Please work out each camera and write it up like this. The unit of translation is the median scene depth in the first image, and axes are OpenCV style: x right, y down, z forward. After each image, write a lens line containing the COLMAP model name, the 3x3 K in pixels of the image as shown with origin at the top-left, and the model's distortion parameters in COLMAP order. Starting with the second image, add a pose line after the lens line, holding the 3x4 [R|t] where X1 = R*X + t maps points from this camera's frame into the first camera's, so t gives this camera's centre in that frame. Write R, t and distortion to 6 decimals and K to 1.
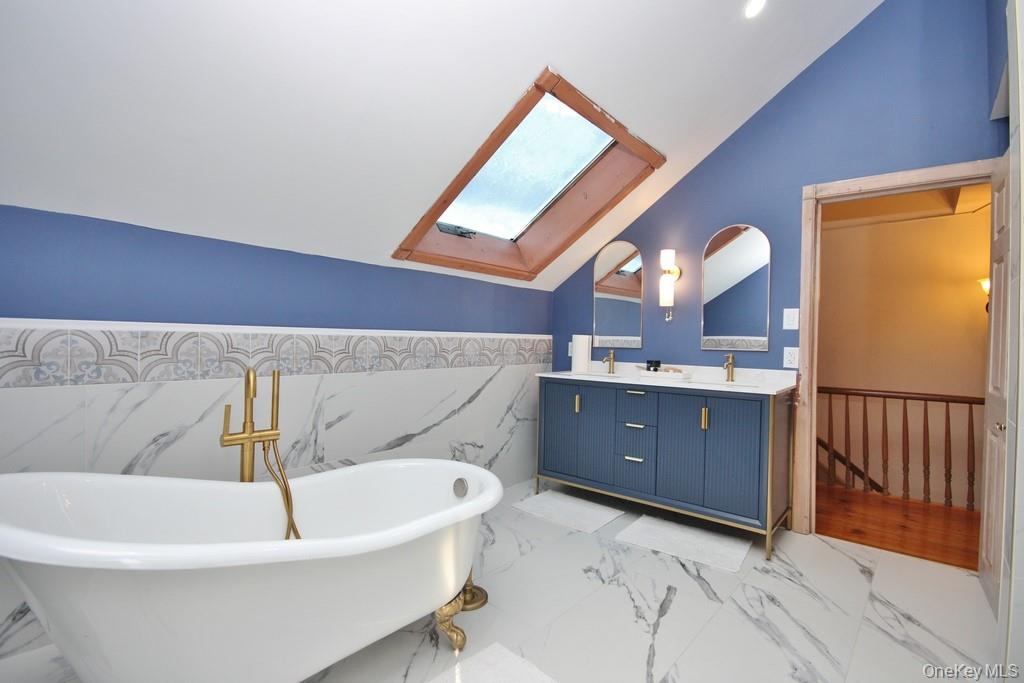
lens RADIAL K [[474.2, 0, 510.2], [0, 474.2, 342.4], [0, 0, 1]] dist [0.007214, -0.002893]
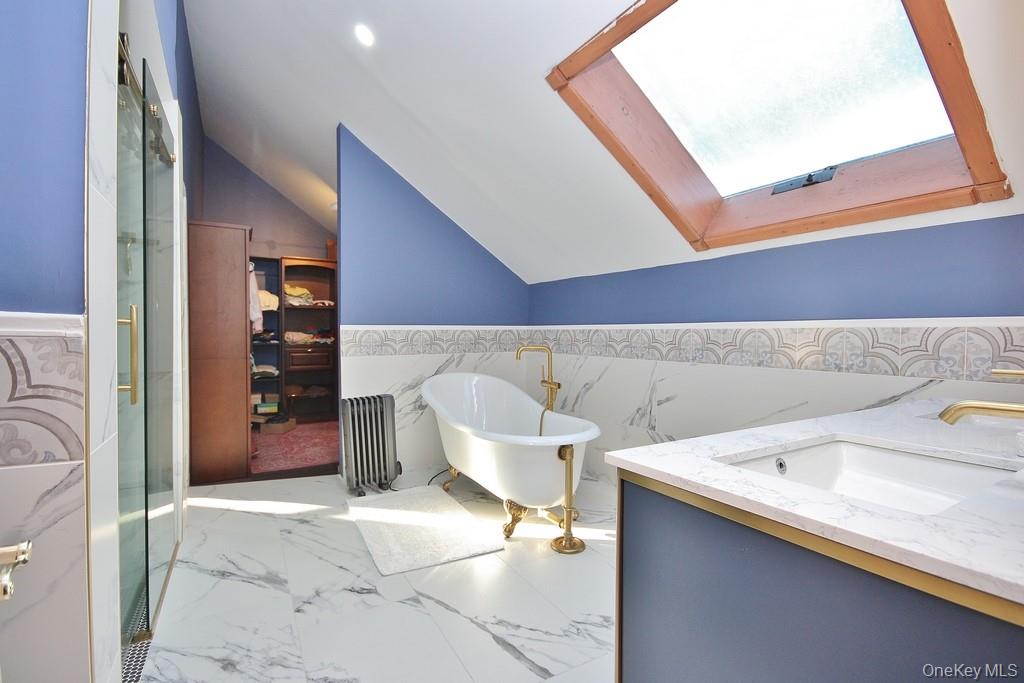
lens RADIAL K [[474.2, 0, 514.0], [0, 474.2, 341.1], [0, 0, 1]] dist [0.007214, -0.002893]
pose [[-0.315610, 0.005174, -0.948875, 0.778431], [-0.006488, 0.999950, 0.007611, 0.007177], [0.948867, 0.008558, -0.315561, 0.886548]]
